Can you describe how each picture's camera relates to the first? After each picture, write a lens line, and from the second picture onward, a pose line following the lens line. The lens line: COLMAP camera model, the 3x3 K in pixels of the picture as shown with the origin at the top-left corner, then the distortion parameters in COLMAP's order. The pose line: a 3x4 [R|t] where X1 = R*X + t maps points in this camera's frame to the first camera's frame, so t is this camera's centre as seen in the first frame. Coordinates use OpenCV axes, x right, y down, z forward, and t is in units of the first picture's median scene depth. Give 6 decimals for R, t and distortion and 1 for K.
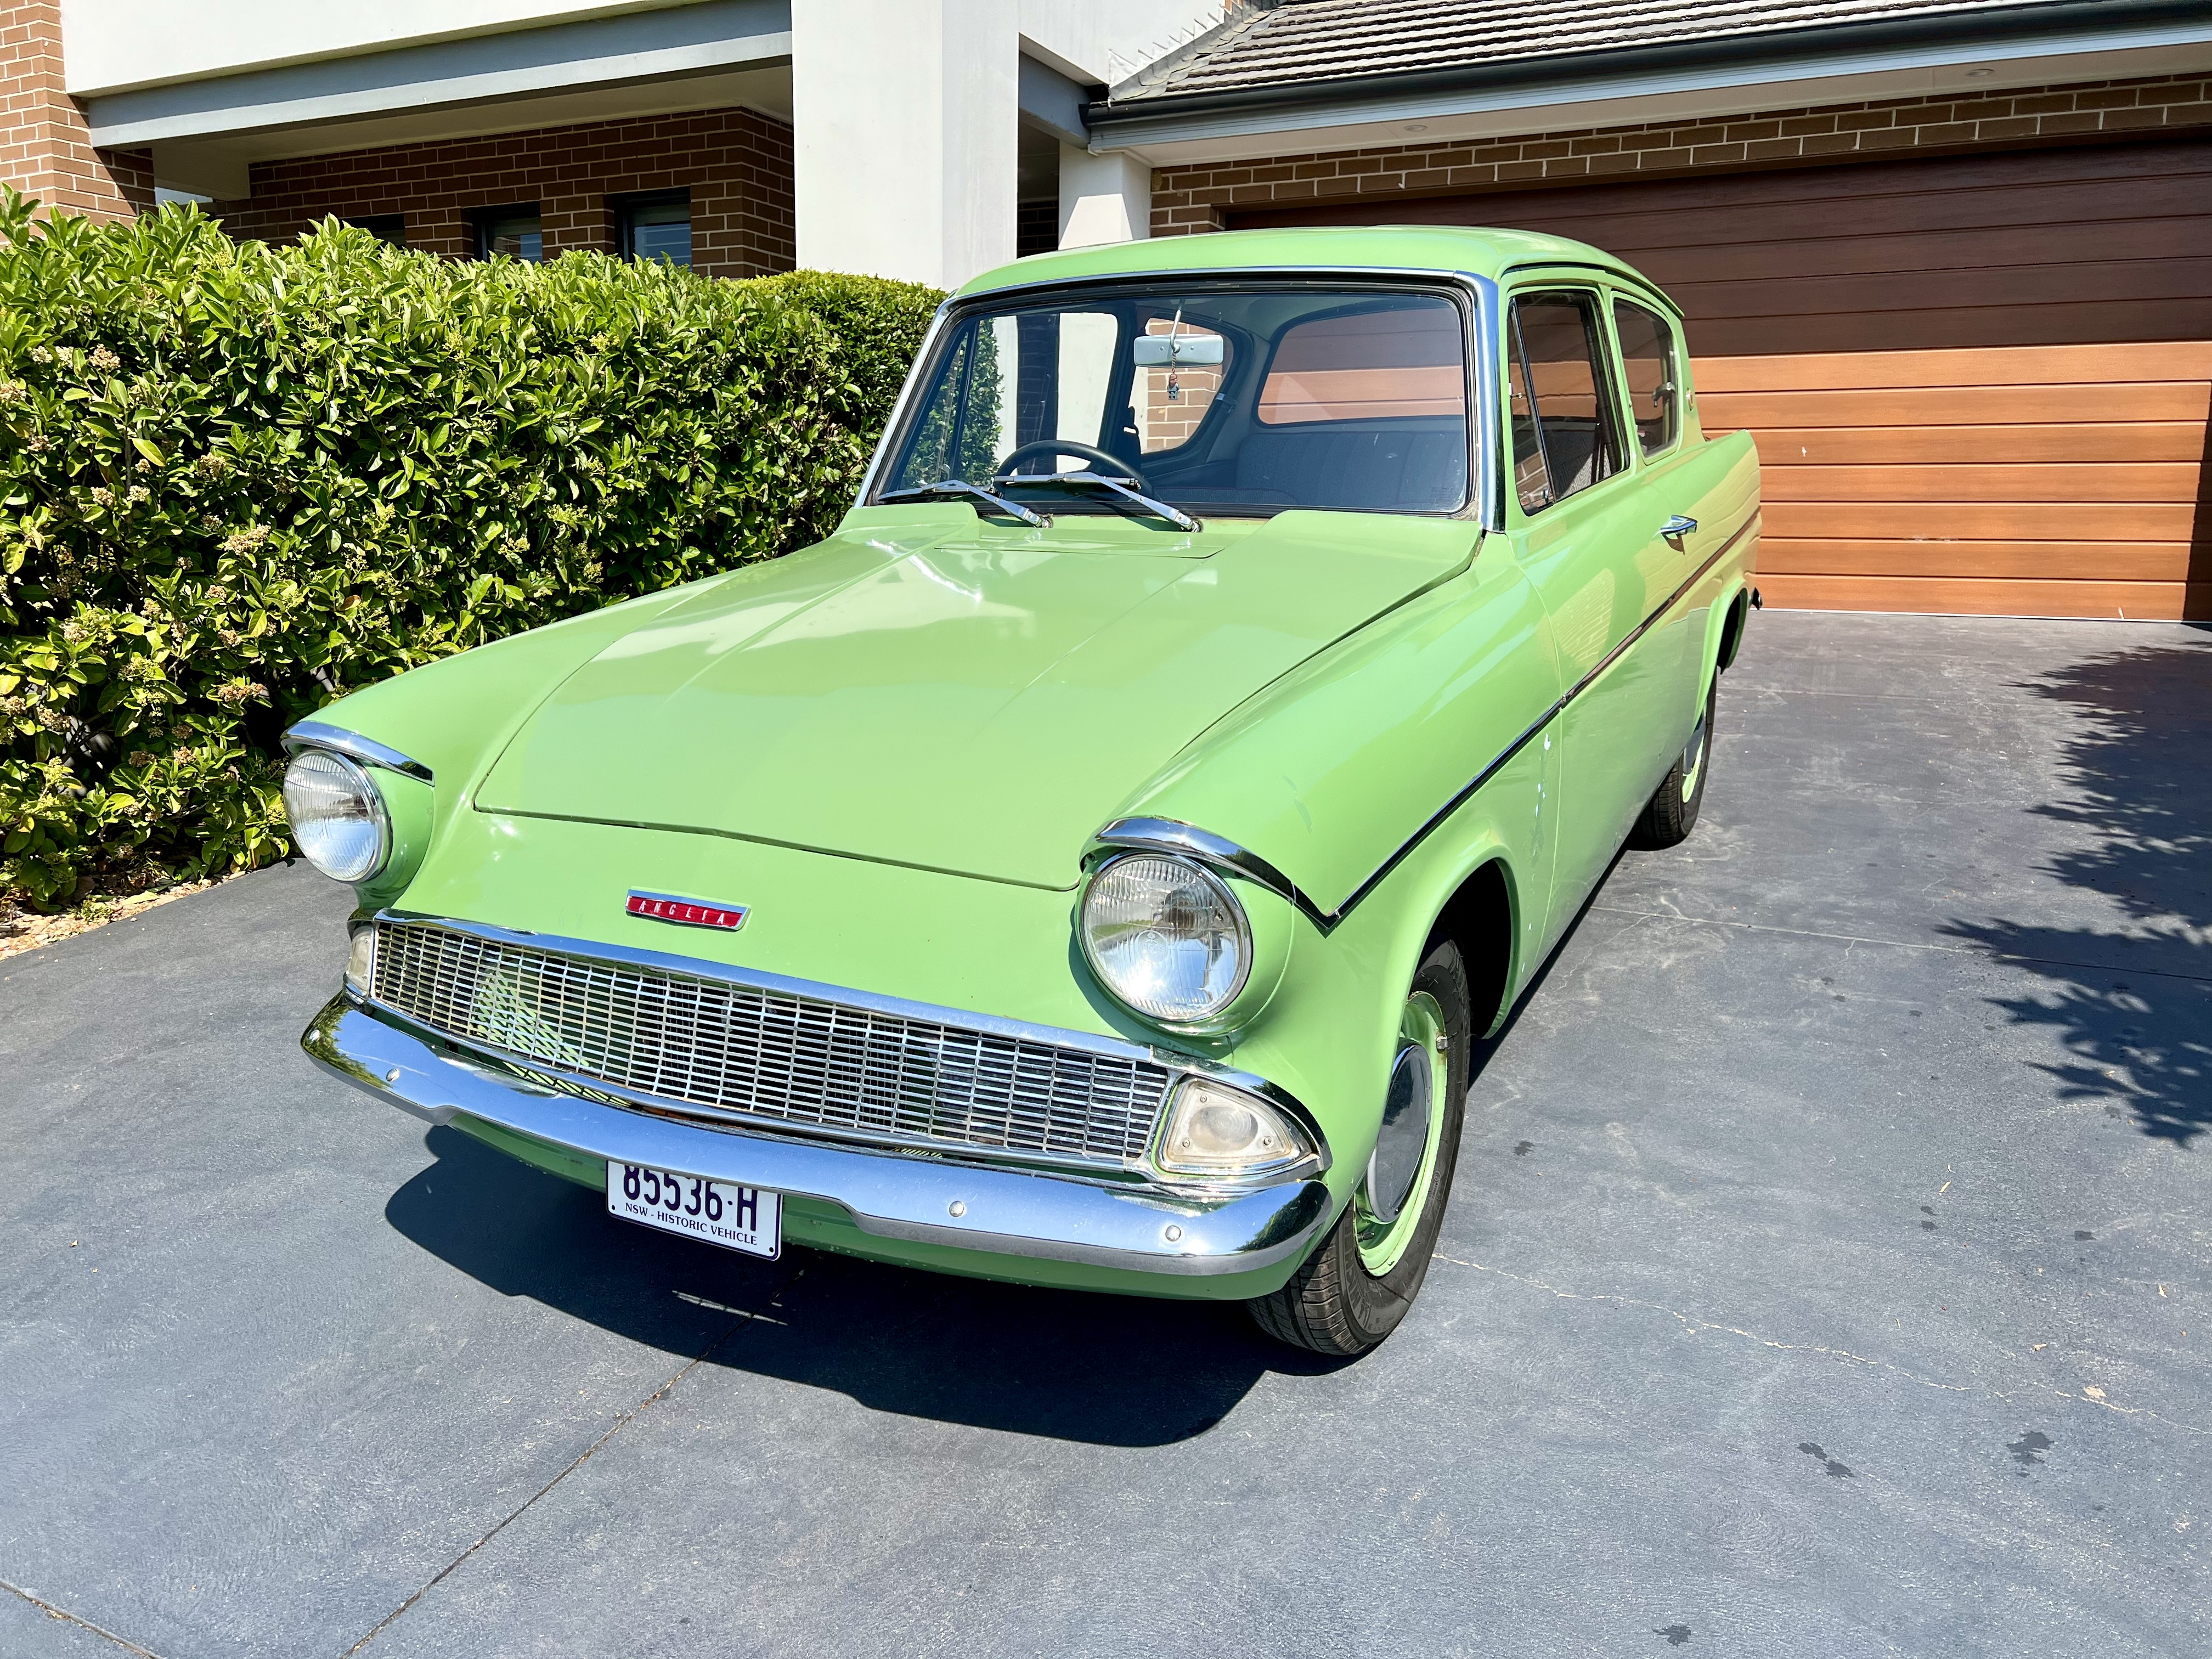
lens RADIAL K [[1683.3, 0, 1106.0], [0, 1683.3, 829.5], [0, 0, 1]] dist [0.027749, -0.010462]
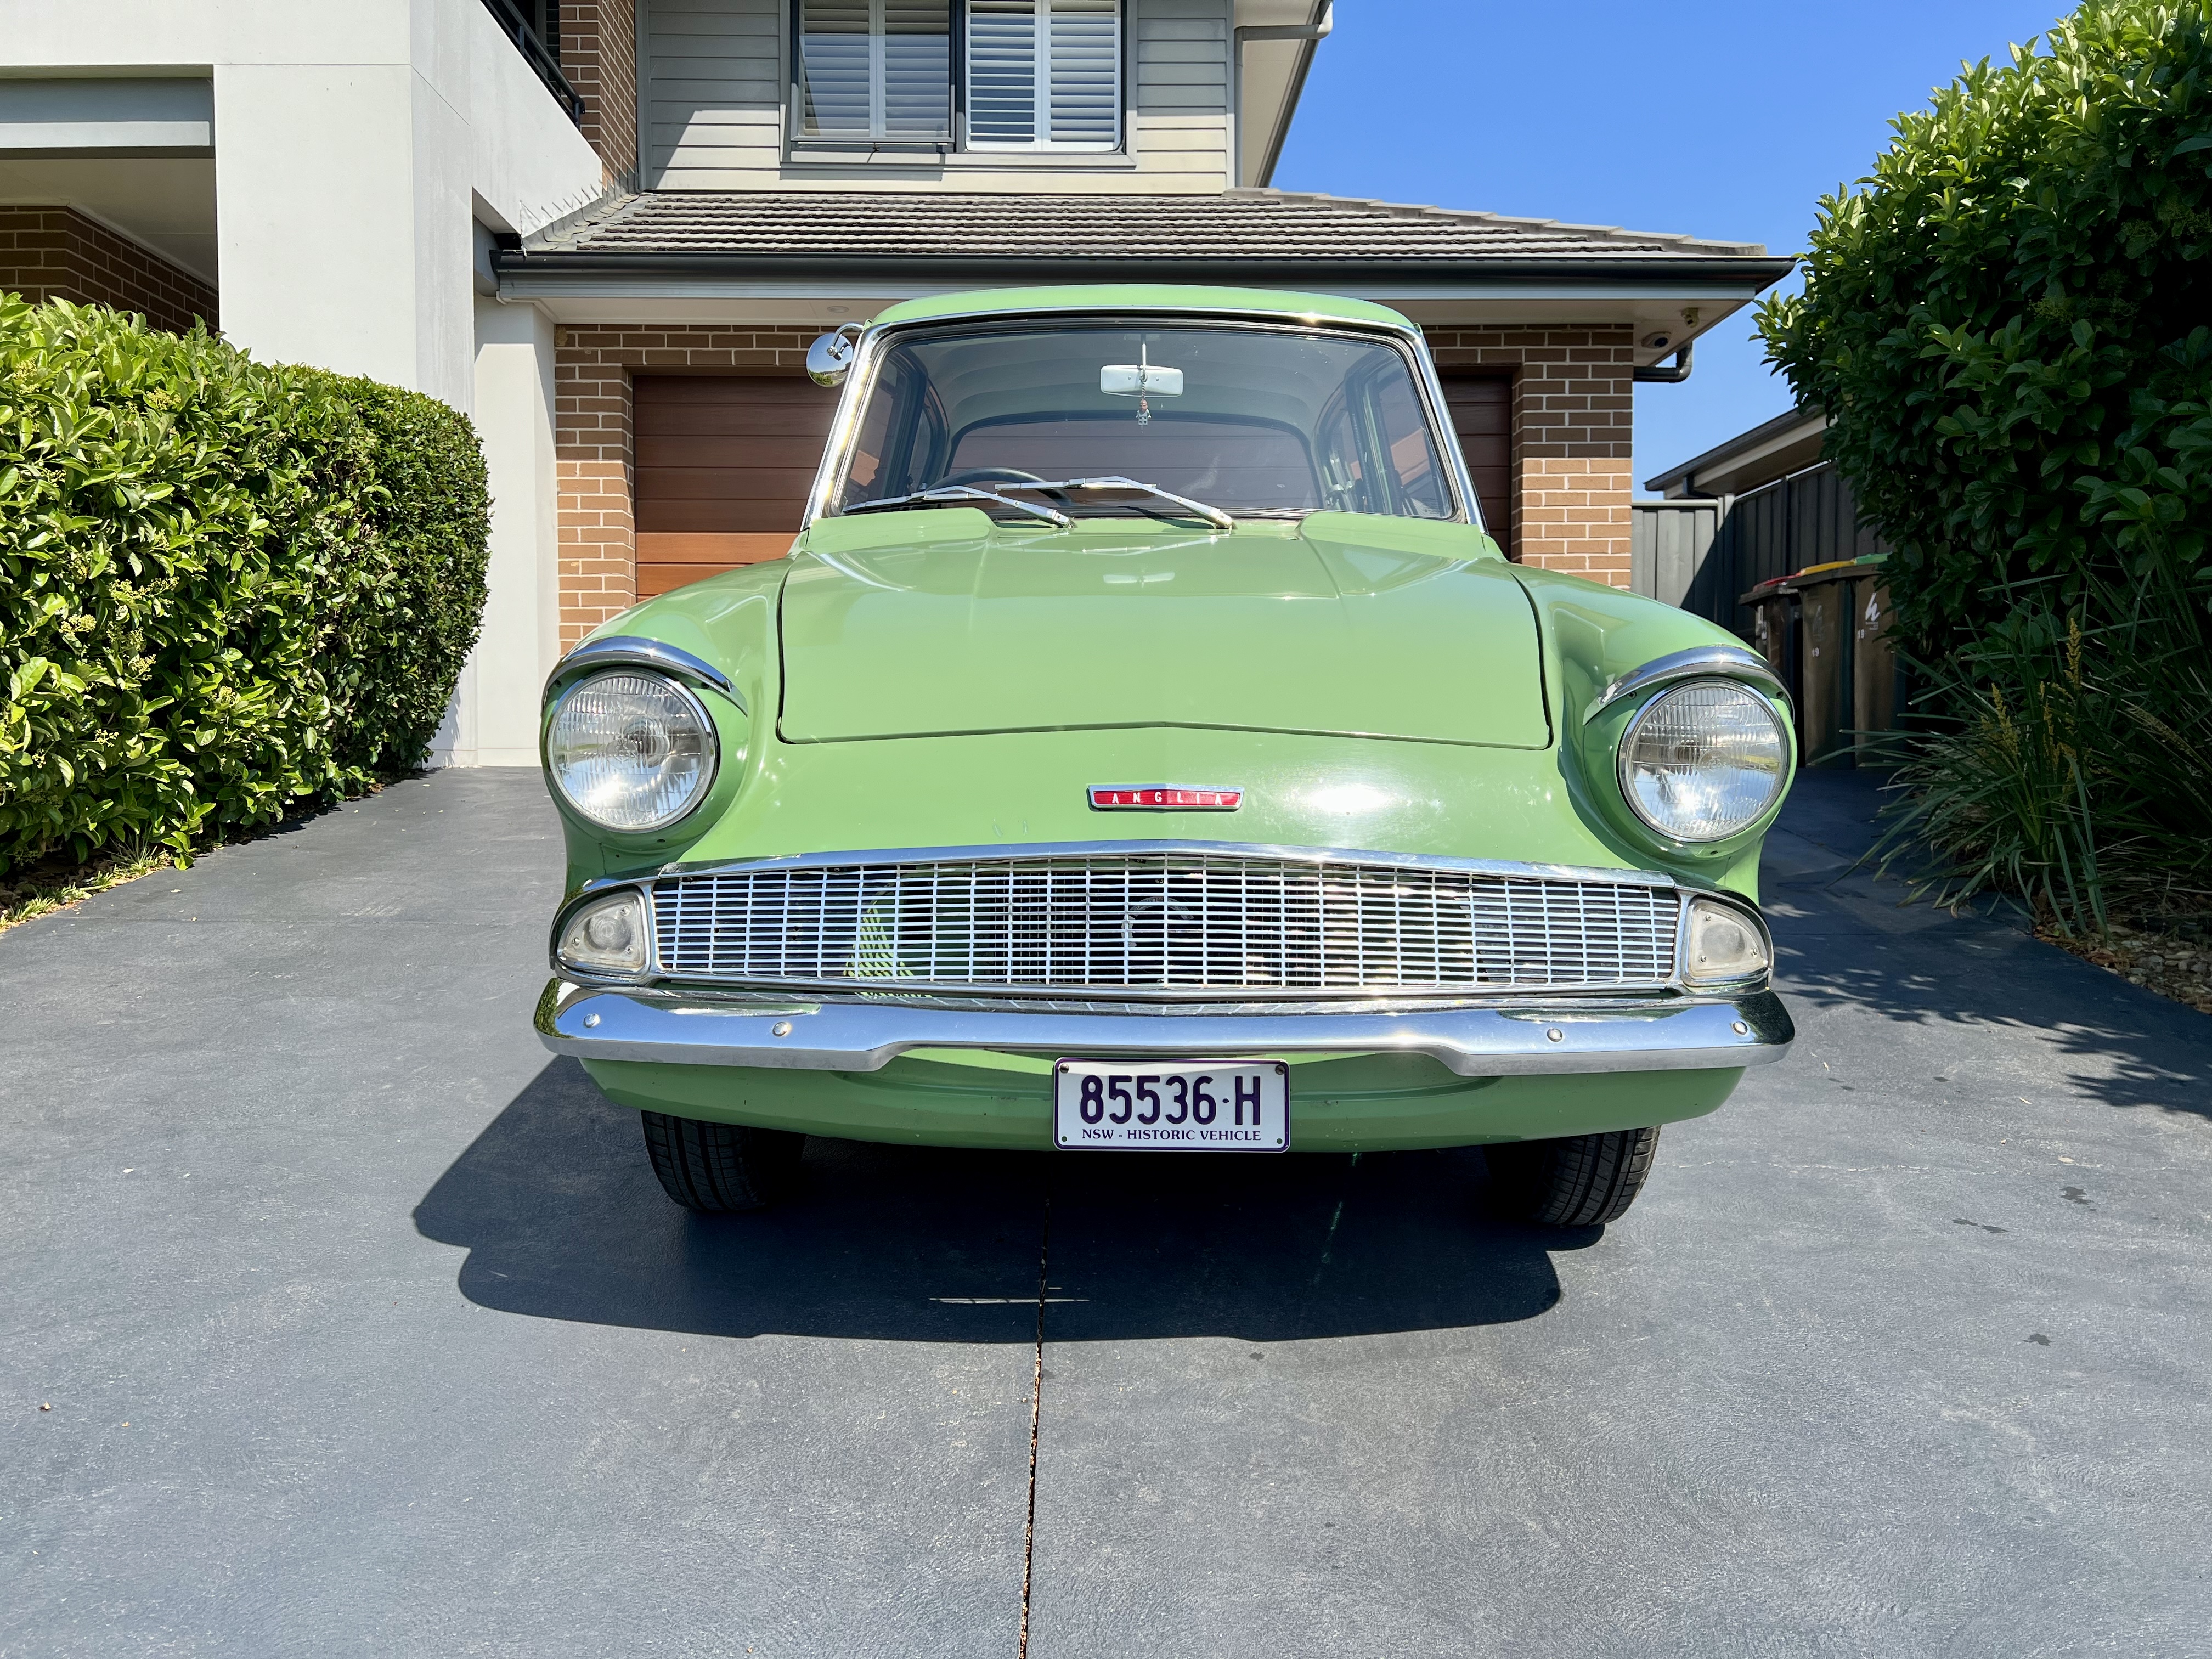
lens RADIAL K [[1687.2, 0, 1106.8], [0, 1687.2, 794.9], [0, 0, 1]] dist [0.044013, -0.042588]
pose [[0.886402, -0.028057, 0.462065, -0.584672], [0.097603, 0.987050, -0.127300, 0.134293], [-0.452509, 0.157938, 0.877662, 0.130855]]
